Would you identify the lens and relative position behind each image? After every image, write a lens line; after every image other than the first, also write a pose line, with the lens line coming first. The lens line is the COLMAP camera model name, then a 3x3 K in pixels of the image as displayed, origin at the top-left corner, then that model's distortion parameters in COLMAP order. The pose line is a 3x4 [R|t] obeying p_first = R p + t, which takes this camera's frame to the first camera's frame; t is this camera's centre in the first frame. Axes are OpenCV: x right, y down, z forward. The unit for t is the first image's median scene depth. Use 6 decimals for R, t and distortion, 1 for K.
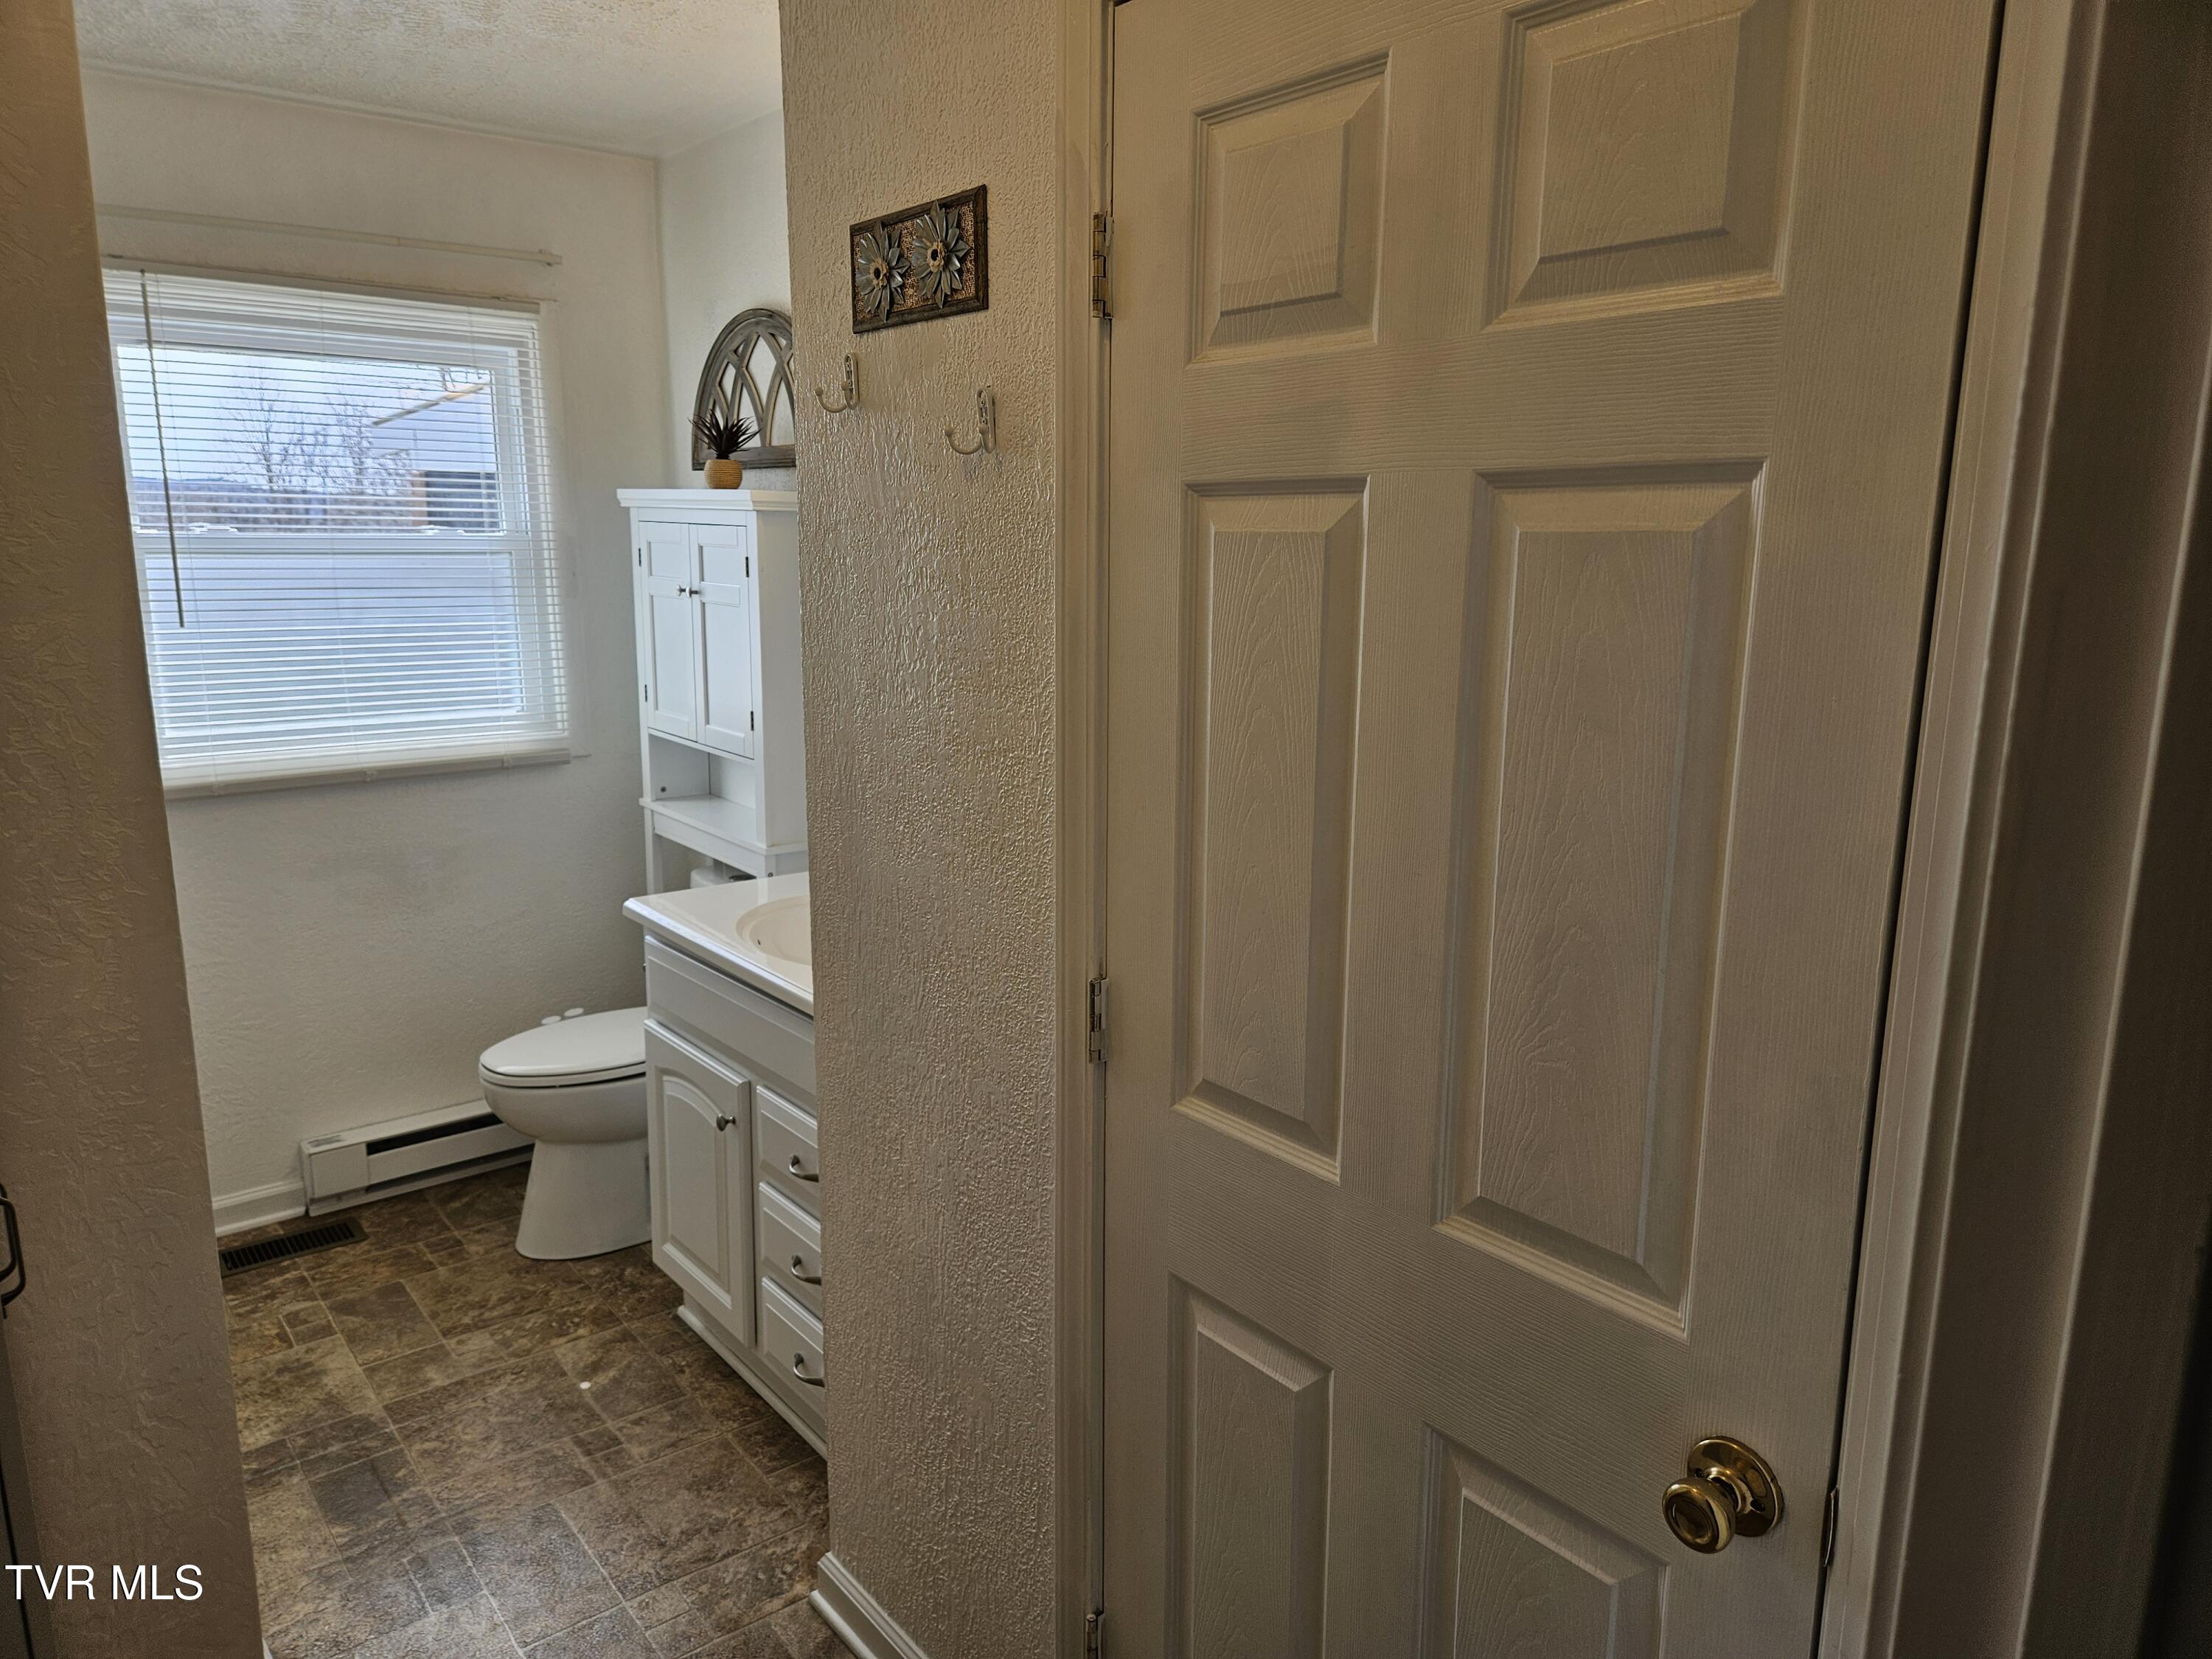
lens RADIAL K [[1487.2, 0, 1096.3], [0, 1487.2, 823.2], [0, 0, 1]] dist [0.083448, -0.072510]
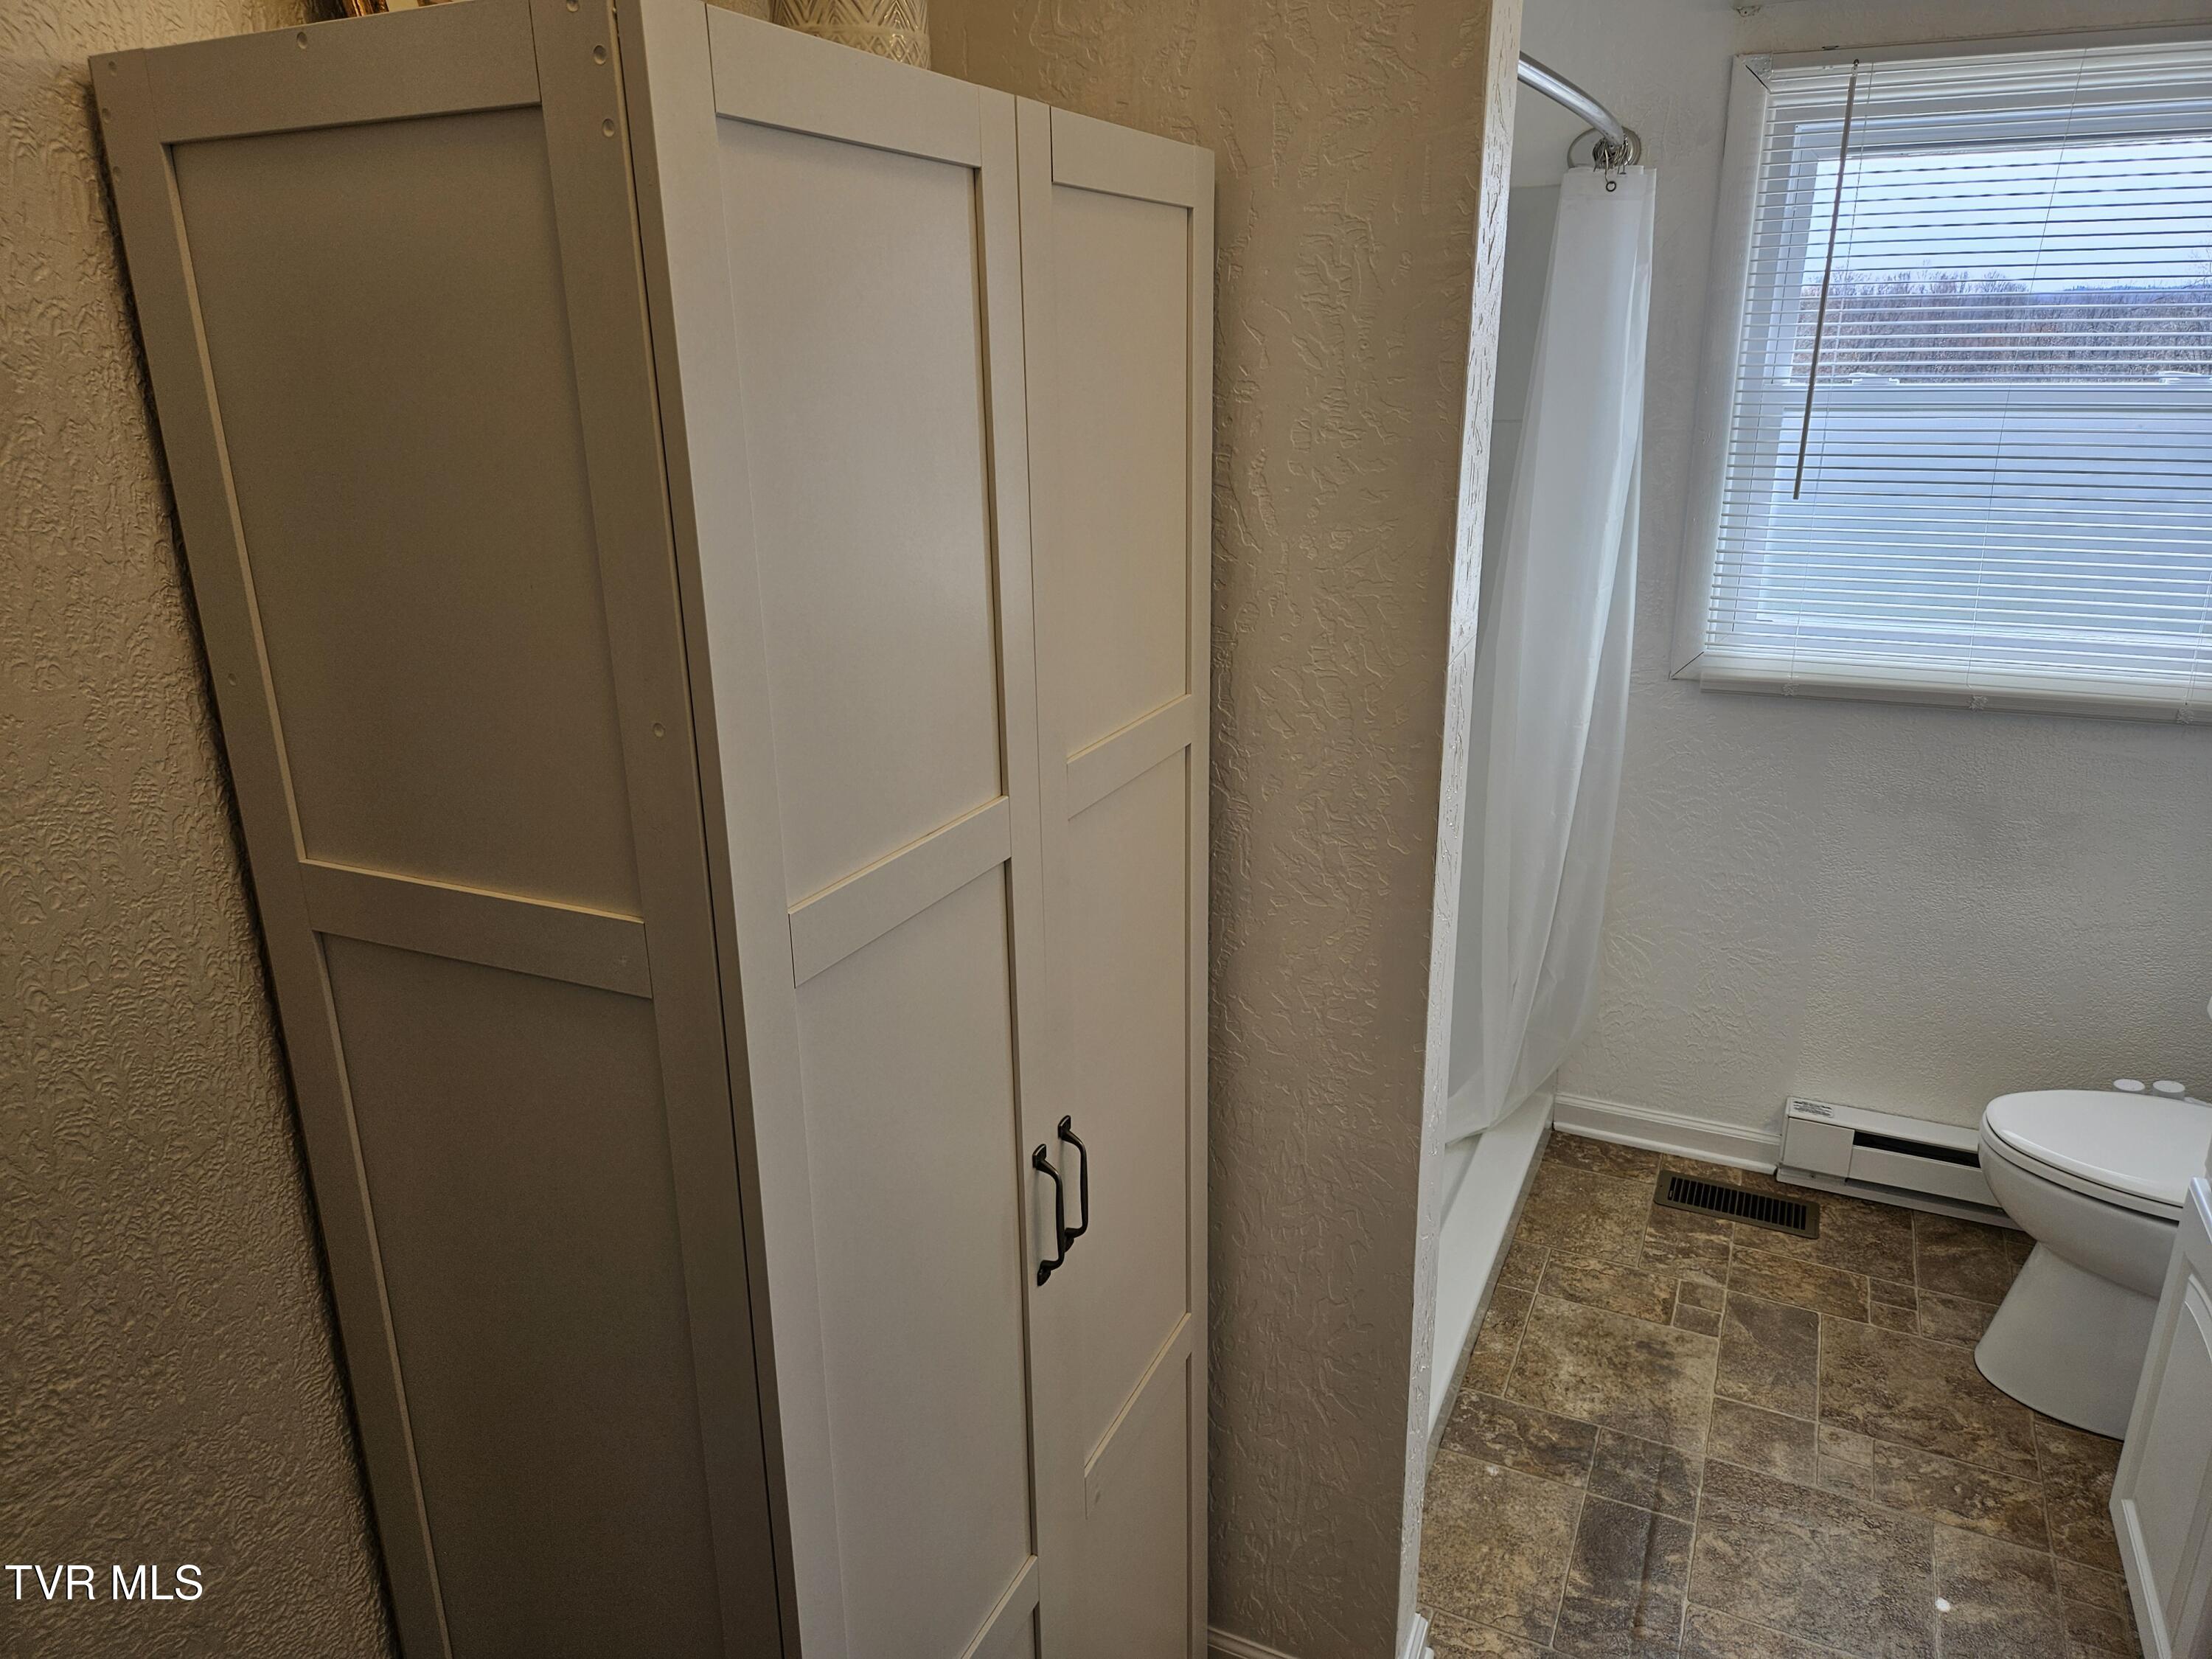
lens RADIAL K [[1487.2, 0, 1096.3], [0, 1487.2, 823.2], [0, 0, 1]] dist [0.083448, -0.072510]
pose [[0.436182, 0.262647, -0.860675, 0.012290], [-0.162259, 0.963735, 0.211865, -0.071720], [0.885108, 0.047240, 0.462981, 0.269338]]
